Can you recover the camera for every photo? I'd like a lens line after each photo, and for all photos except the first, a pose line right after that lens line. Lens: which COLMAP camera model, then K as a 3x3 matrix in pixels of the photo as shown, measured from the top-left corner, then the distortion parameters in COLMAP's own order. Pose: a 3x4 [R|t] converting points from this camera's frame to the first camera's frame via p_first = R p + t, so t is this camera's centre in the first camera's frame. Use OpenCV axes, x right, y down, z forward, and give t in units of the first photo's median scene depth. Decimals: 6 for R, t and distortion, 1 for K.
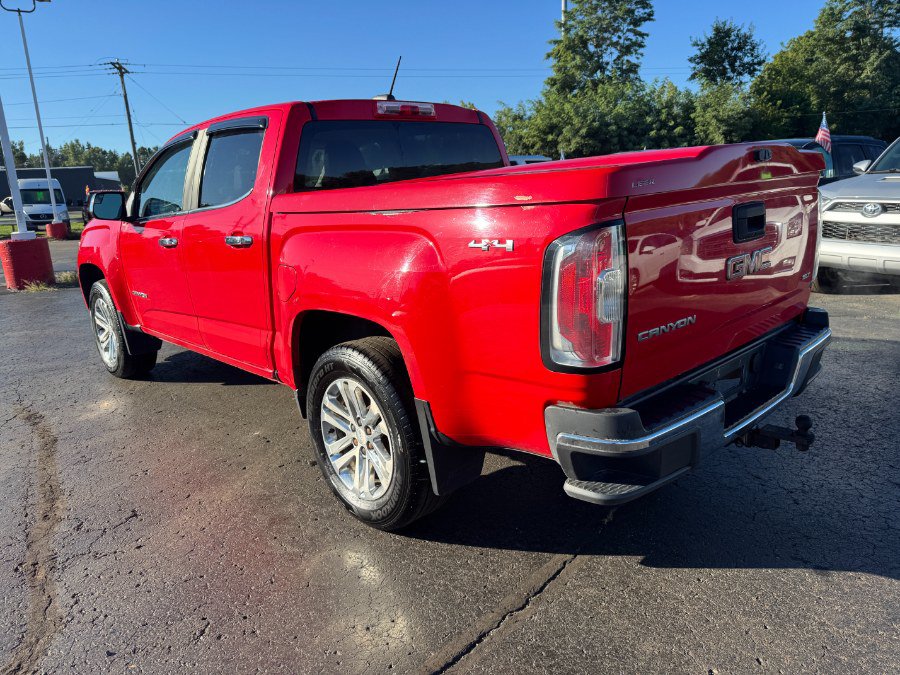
lens RADIAL K [[642.2, 0, 429.1], [0, 642.2, 349.5], [0, 0, 1]] dist [0.017340, -0.014327]
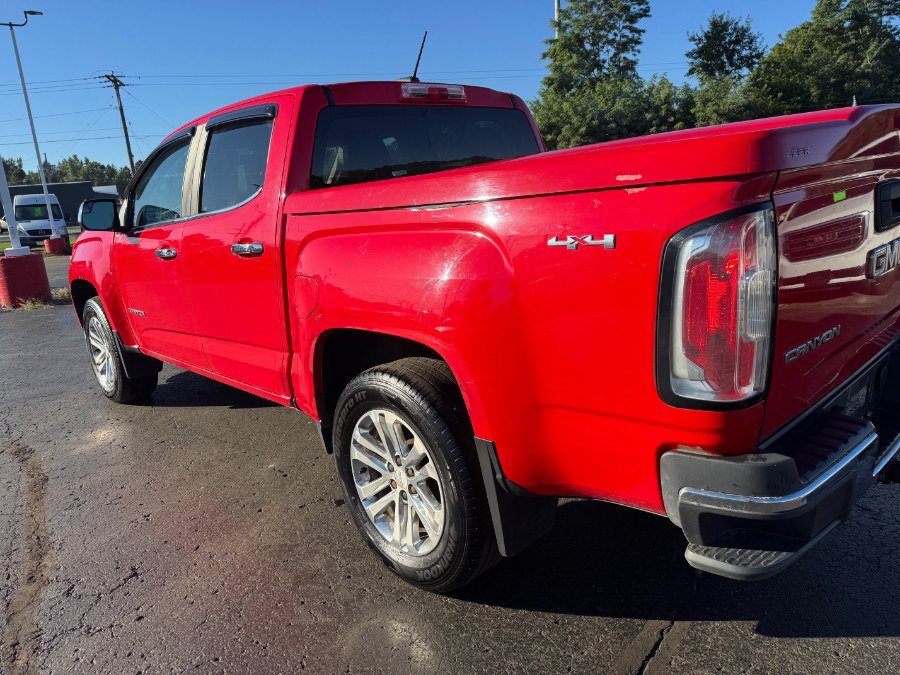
lens RADIAL K [[642.2, 0, 425.4], [0, 642.2, 352.8], [0, 0, 1]] dist [0.017340, -0.014327]
pose [[0.999545, -0.028711, -0.009268, -0.038969], [0.028692, 0.999586, -0.002221, -0.015565], [0.009328, 0.001954, 0.999955, 0.104236]]
